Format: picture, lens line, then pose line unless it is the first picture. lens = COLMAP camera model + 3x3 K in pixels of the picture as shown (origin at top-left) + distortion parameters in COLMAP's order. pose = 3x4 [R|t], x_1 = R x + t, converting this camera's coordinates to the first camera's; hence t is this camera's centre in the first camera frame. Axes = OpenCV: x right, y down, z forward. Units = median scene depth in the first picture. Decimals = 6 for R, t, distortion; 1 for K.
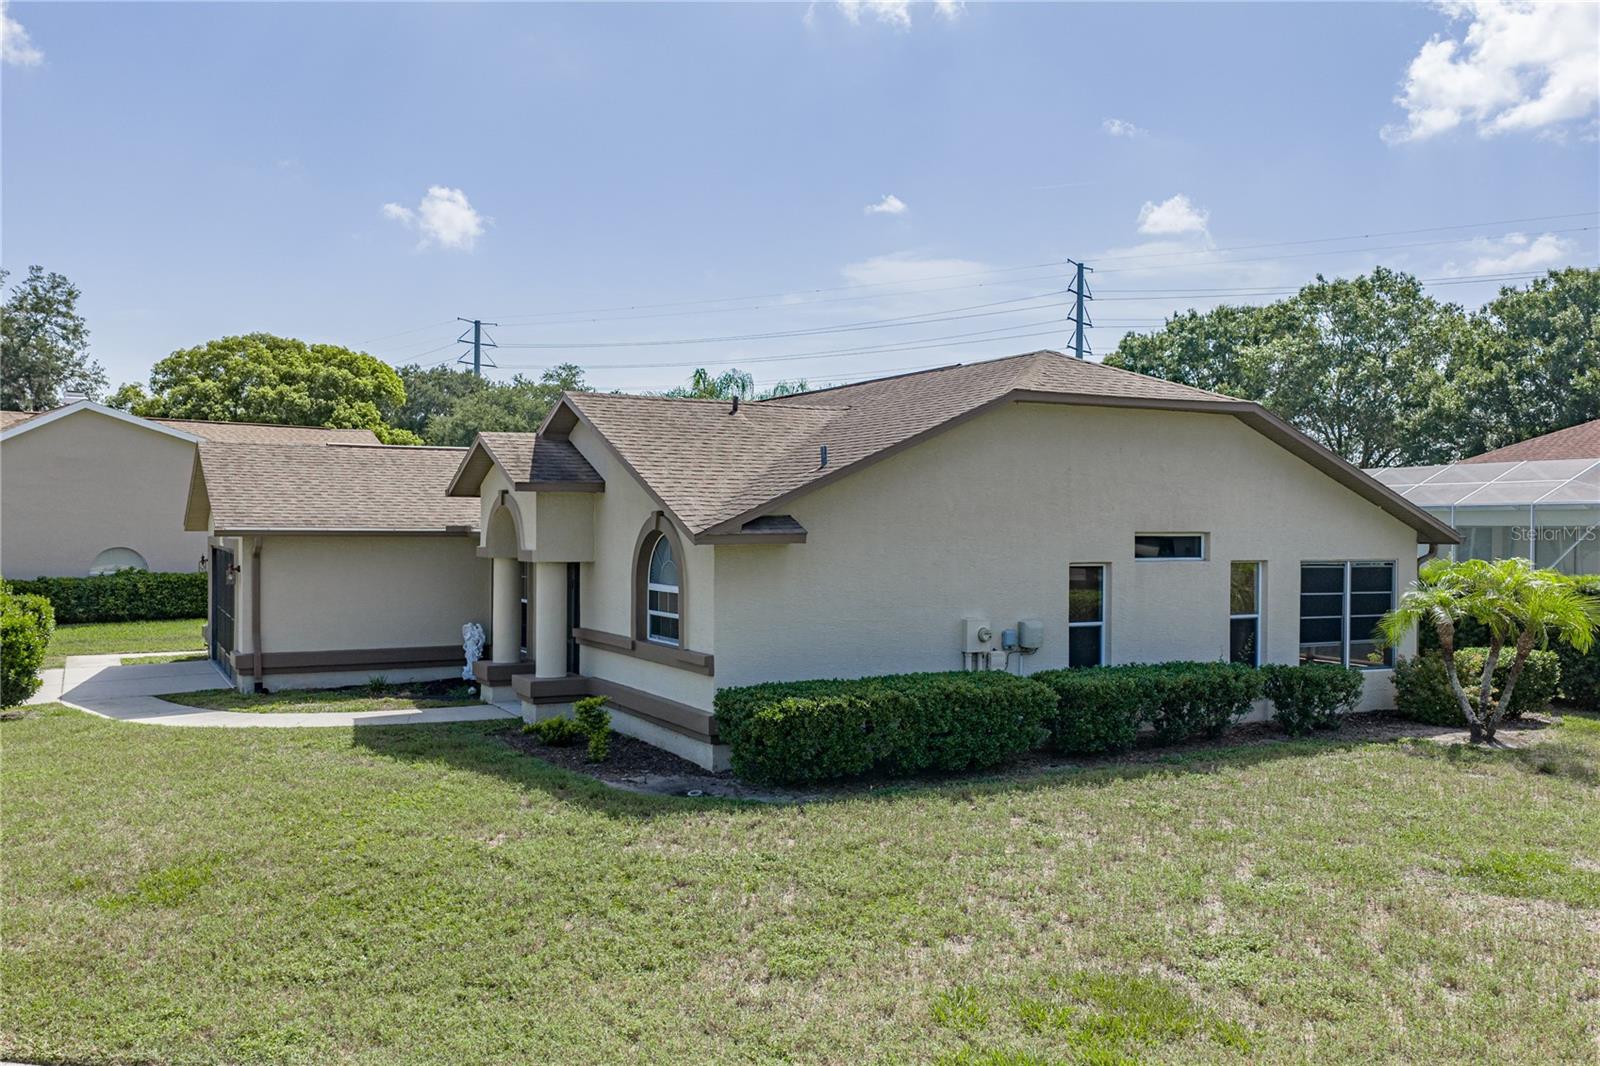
lens RADIAL K [[1327.2, 0, 800.0], [0, 1327.2, 533.0], [0, 0, 1]] dist [0.223760, -0.295983]
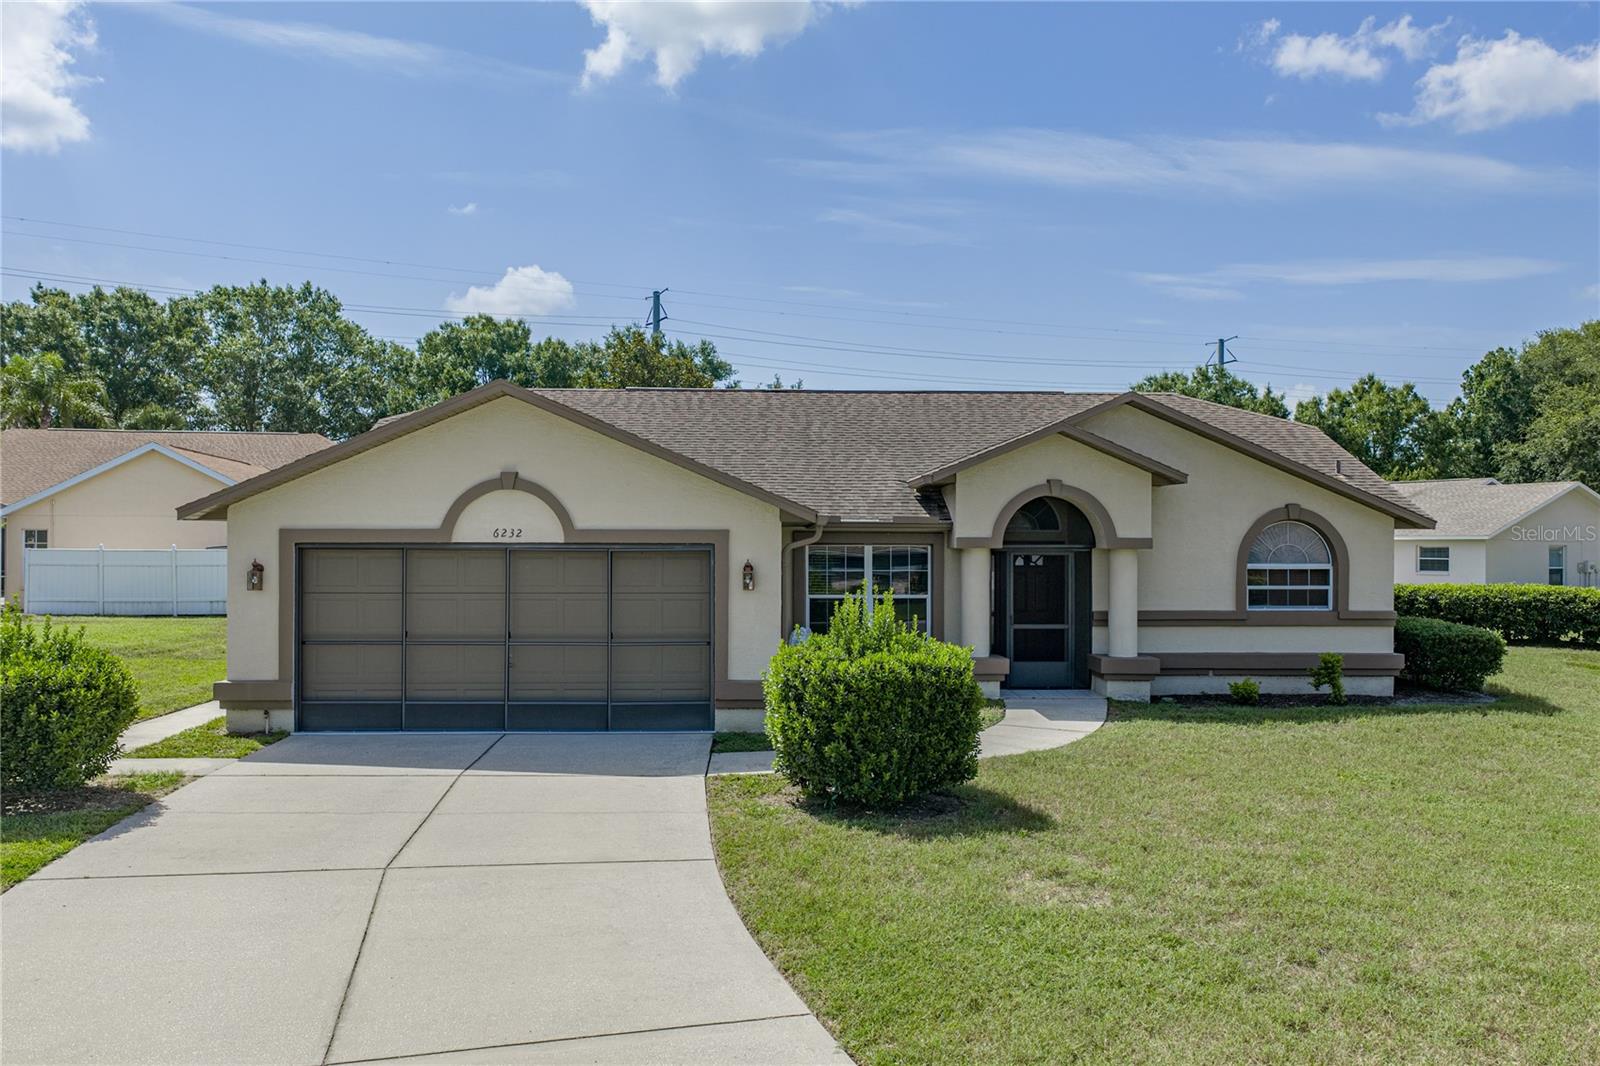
lens RADIAL K [[1365.8, 0, 800.0], [0, 1365.8, 533.0], [0, 0, 1]] dist [0.030183, -0.005539]
pose [[0.459409, -0.001019, 0.888224, -0.336778], [0.005779, 0.999982, -0.001841, 0.002191], [-0.888206, 0.005979, 0.459406, 0.186348]]
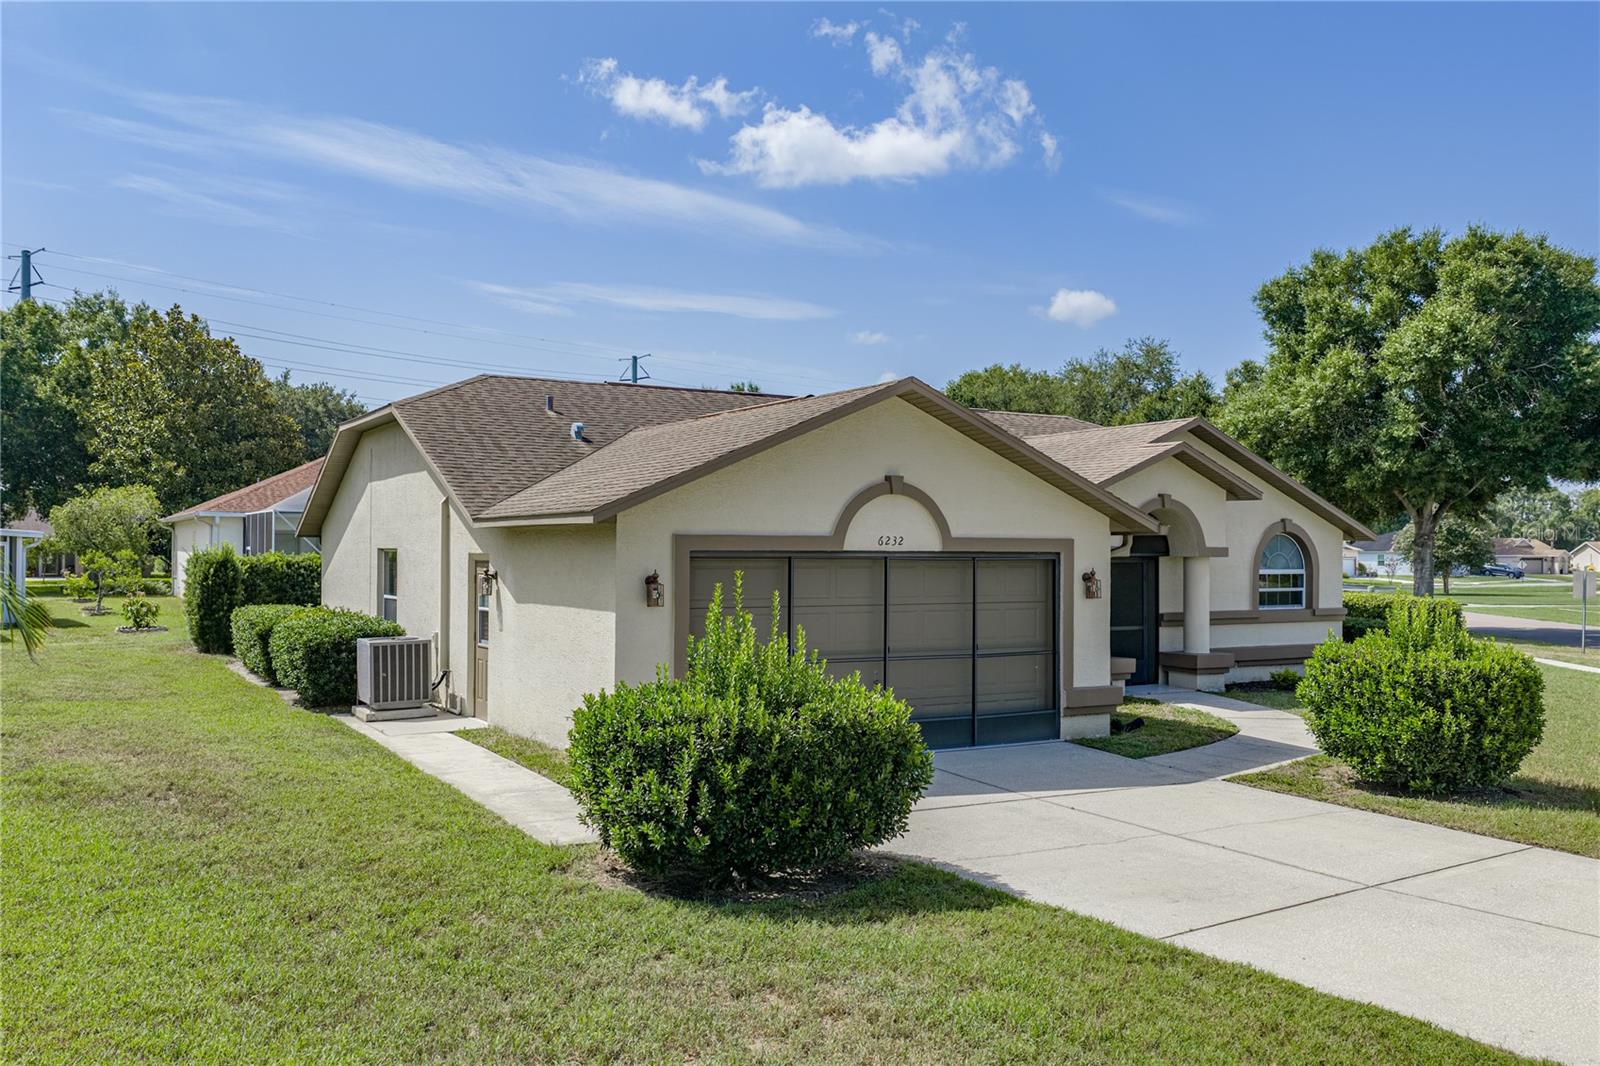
lens RADIAL K [[1339.8, 0, 803.9], [0, 1339.8, 506.5], [0, 0, 1]] dist [0.056189, -0.068710]
pose [[-0.014937, 0.021569, 0.999656, -0.366933], [-0.002505, 0.999763, -0.021608, 0.000620], [-0.999885, -0.002827, -0.014879, 0.356252]]
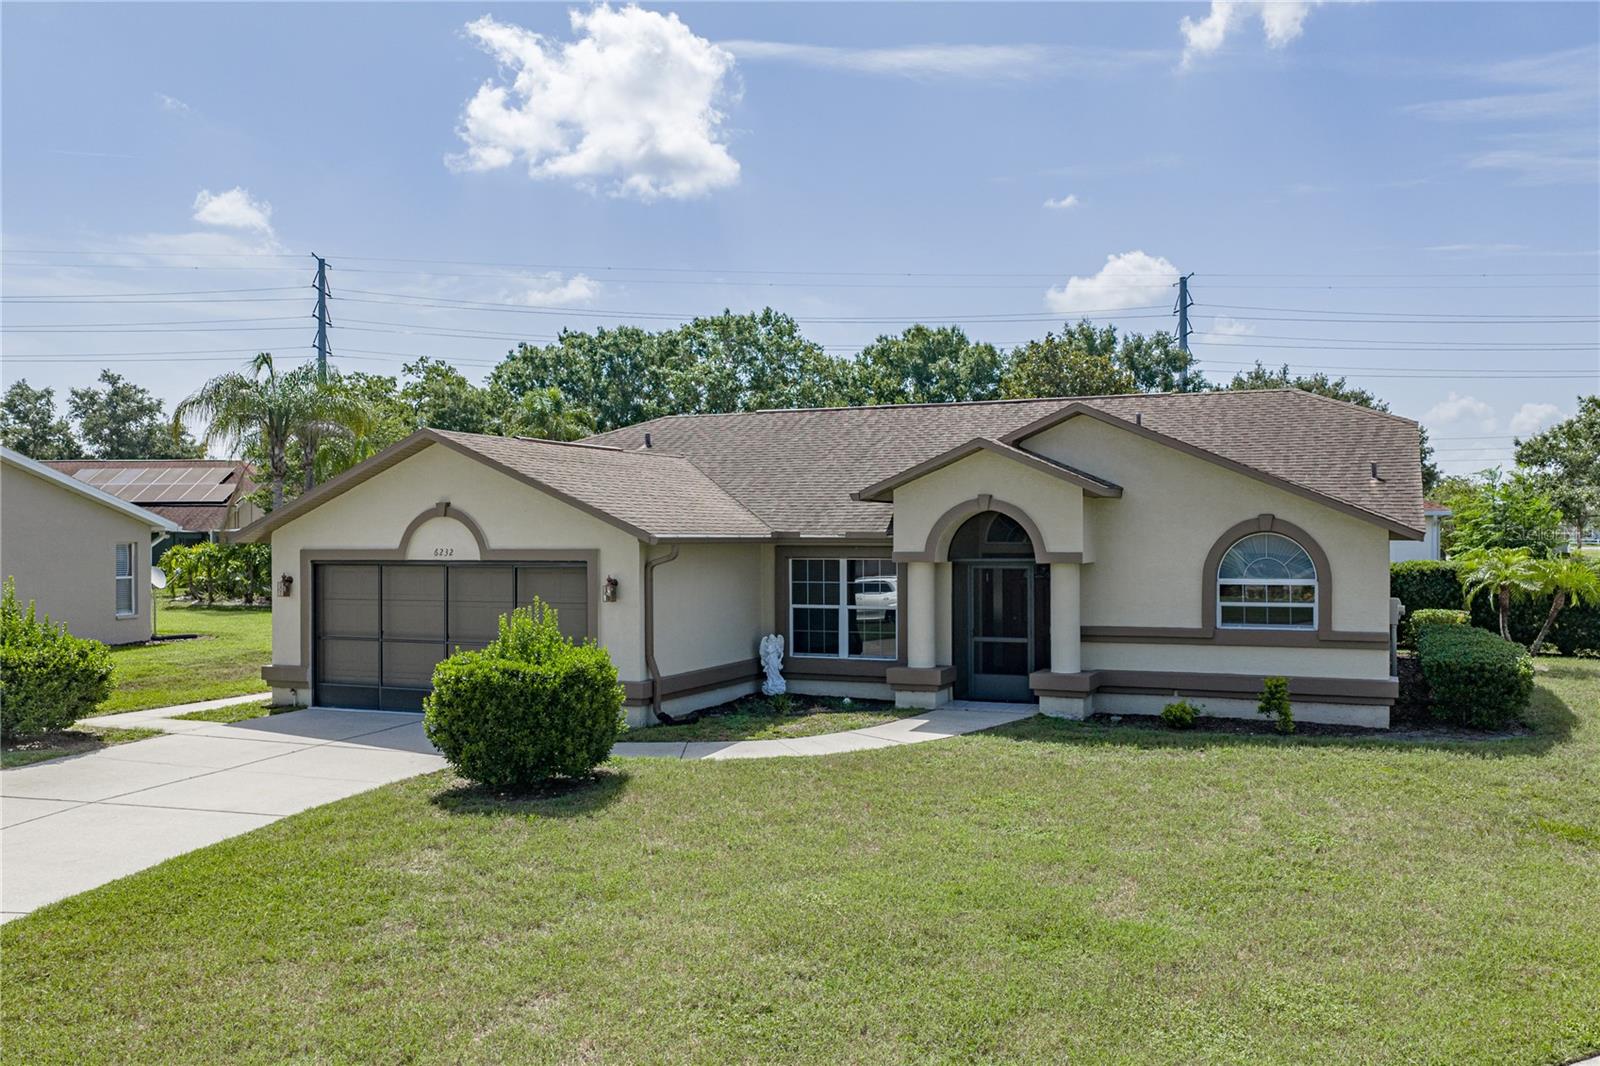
lens RADIAL K [[1377.4, 0, 775.3], [0, 1377.4, 531.5], [0, 0, 1]] dist [0.030763, 0.002979]
pose [[0.802998, -0.008961, 0.595915, -0.268026], [0.013552, 0.999903, -0.003226, -0.001024], [-0.595828, 0.010666, 0.803041, 0.064137]]
